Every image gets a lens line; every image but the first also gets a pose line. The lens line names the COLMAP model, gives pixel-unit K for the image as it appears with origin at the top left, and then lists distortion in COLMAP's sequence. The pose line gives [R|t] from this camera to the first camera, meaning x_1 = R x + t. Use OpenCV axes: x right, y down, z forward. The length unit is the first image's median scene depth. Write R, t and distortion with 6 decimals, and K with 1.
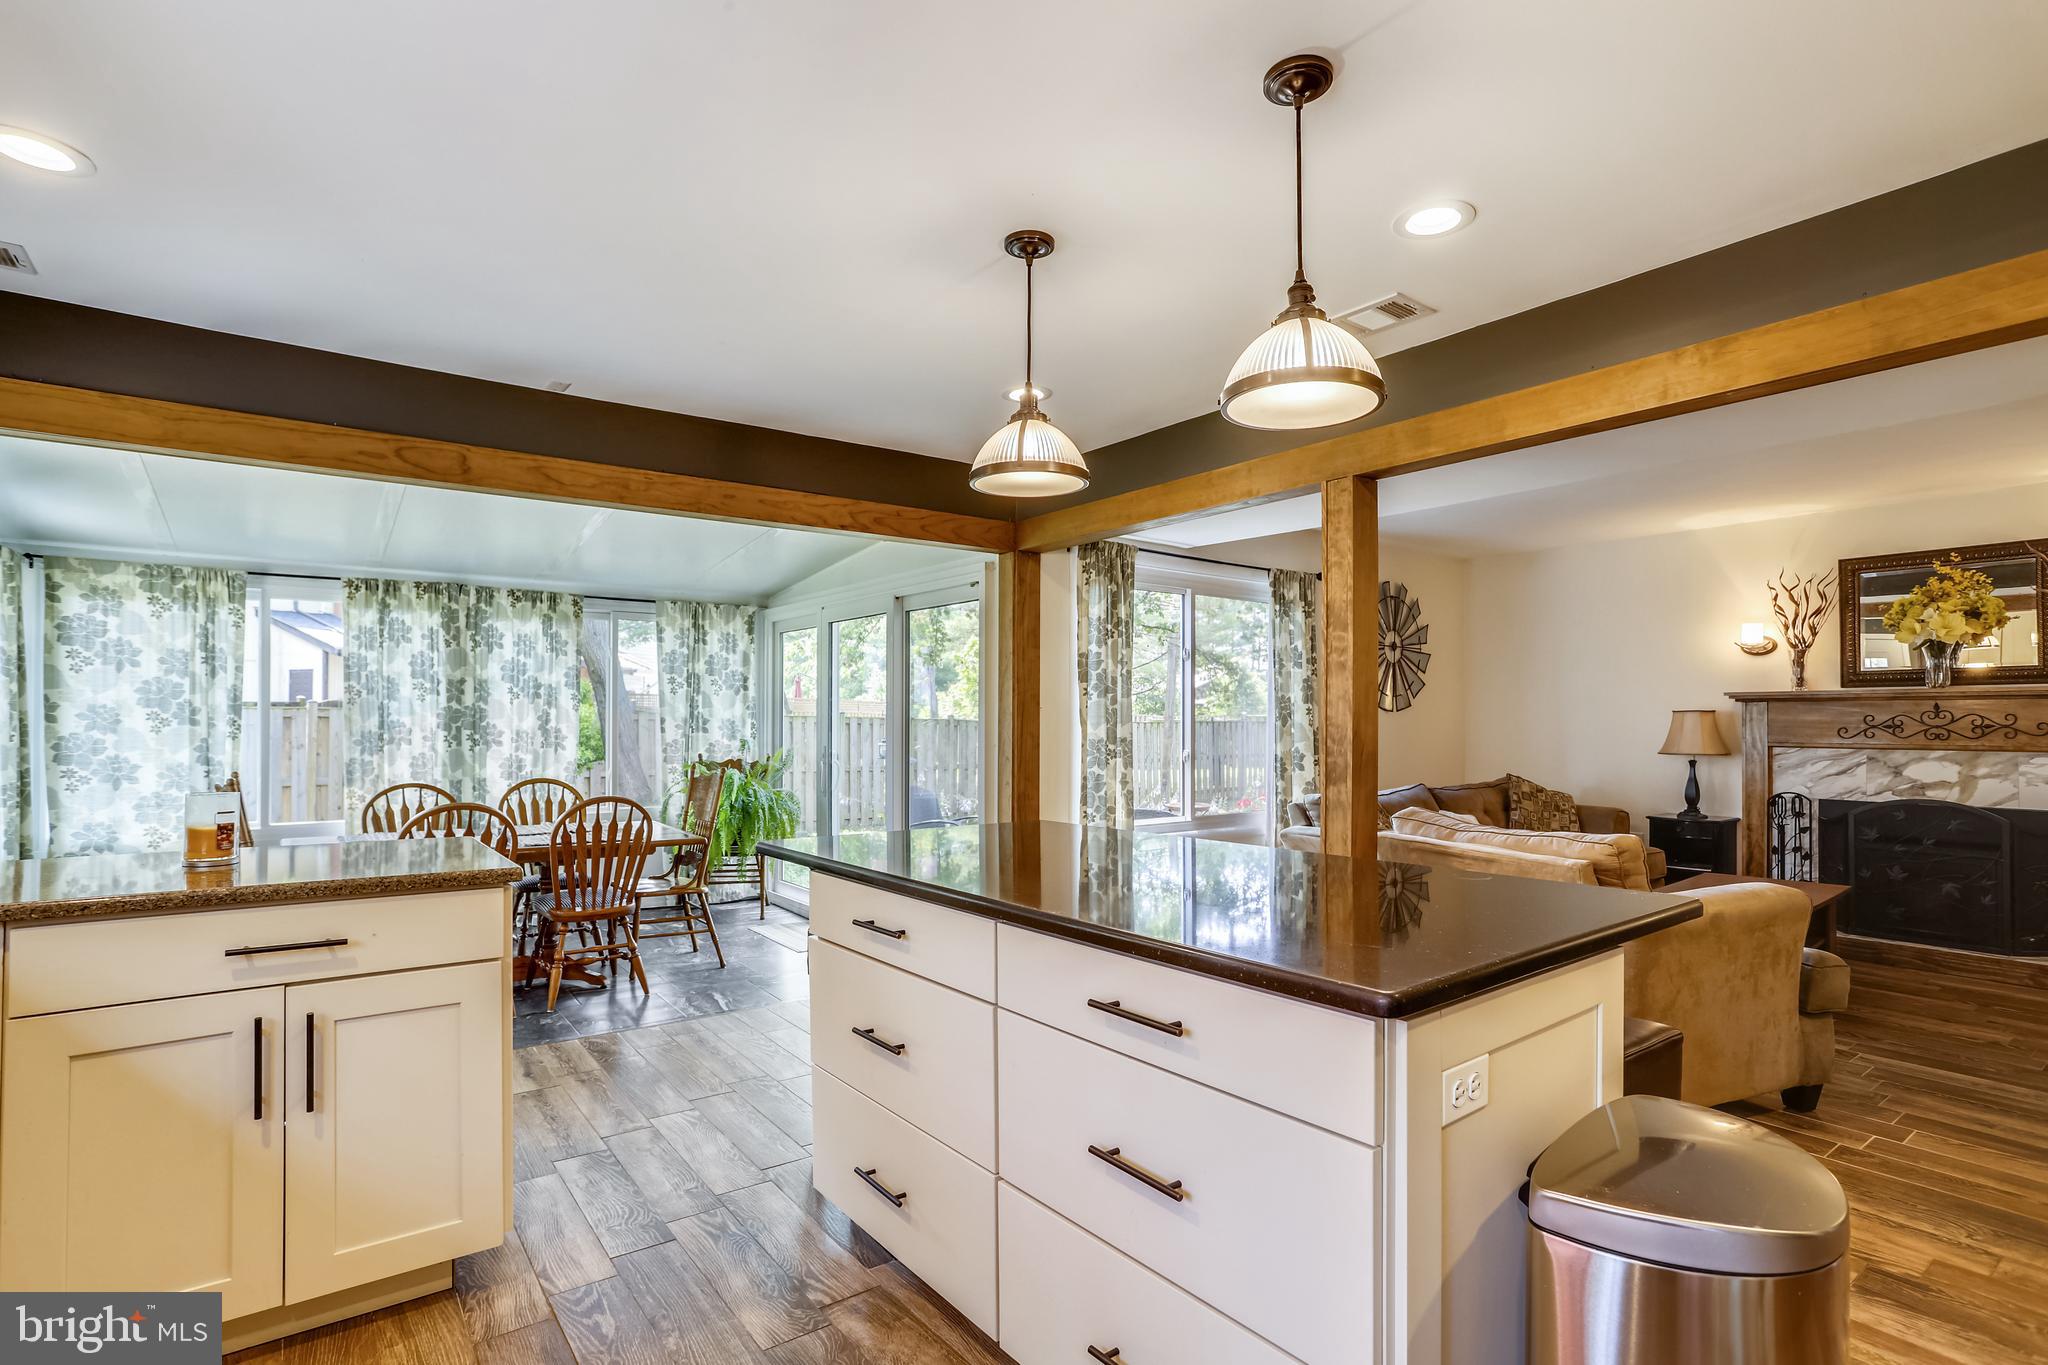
lens RADIAL K [[1013.8, 0, 1036.7], [0, 1013.8, 718.5], [0, 0, 1]] dist [-0.029040, 0.013589]
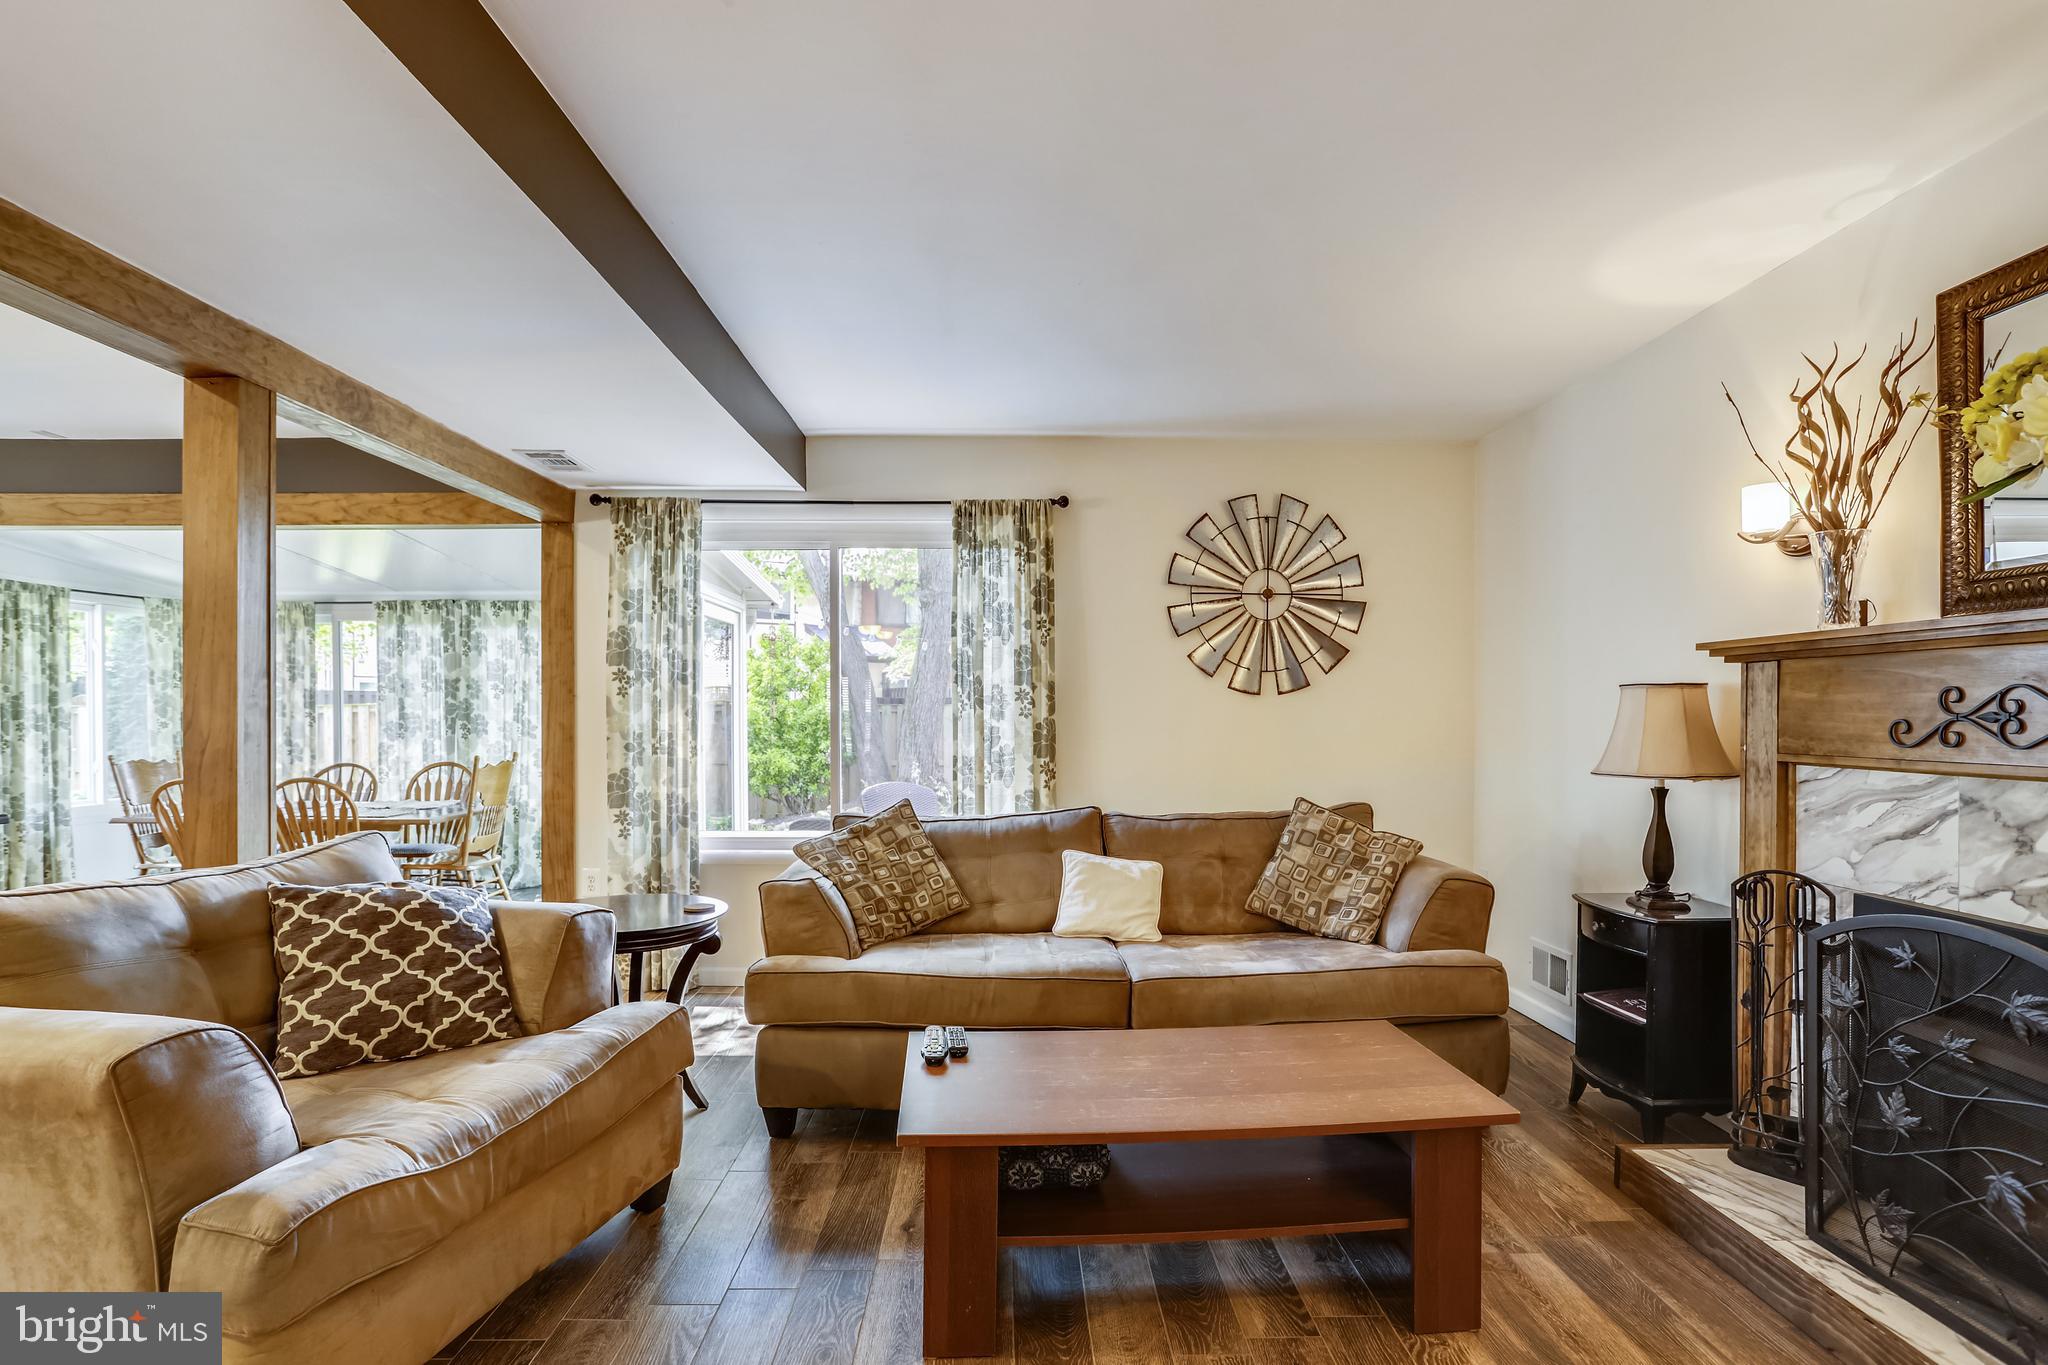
lens RADIAL K [[1013.8, 0, 1051.0], [0, 1013.8, 717.0], [0, 0, 1]] dist [-0.029040, 0.013589]
pose [[0.804114, -0.000928, -0.594474, 0.743577], [0.004887, 0.999975, 0.005049, 0.004677], [0.594454, -0.006965, 0.804099, 0.467668]]
